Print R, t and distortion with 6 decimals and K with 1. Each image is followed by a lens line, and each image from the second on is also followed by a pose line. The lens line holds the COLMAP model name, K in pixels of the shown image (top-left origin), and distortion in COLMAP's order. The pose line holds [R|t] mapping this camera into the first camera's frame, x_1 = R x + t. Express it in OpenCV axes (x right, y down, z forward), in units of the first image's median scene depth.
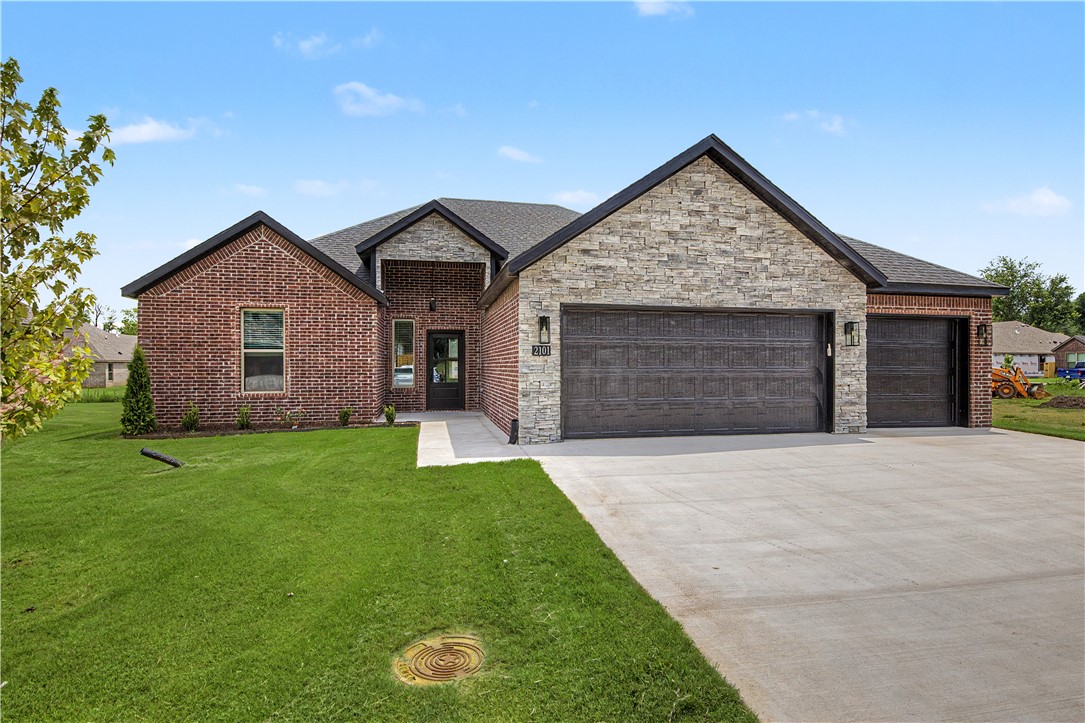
lens RADIAL K [[609.2, 0, 542.5], [0, 609.2, 361.5], [0, 0, 1]] dist [0.003158, 0.000753]
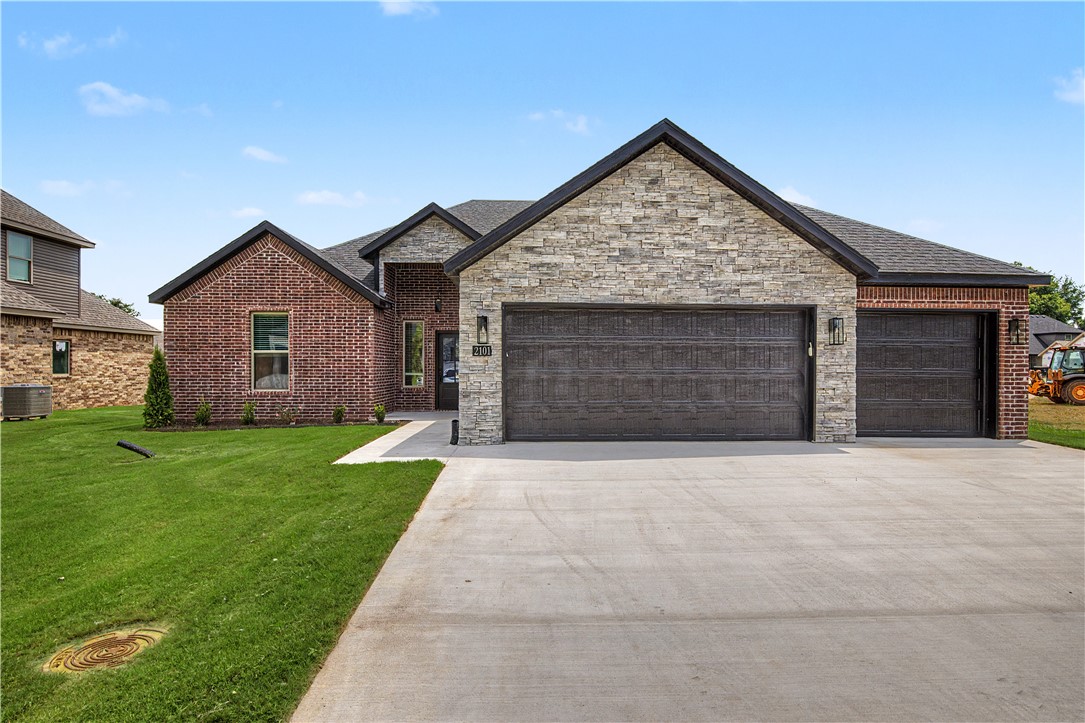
lens RADIAL K [[611.9, 0, 542.8], [0, 611.9, 365.2], [0, 0, 1]] dist [-0.002066, 0.000086]
pose [[0.983188, 0.002019, -0.182584, 0.253862], [-0.000981, 0.999983, 0.005778, -0.000476], [0.182592, -0.005501, 0.983173, 0.040099]]
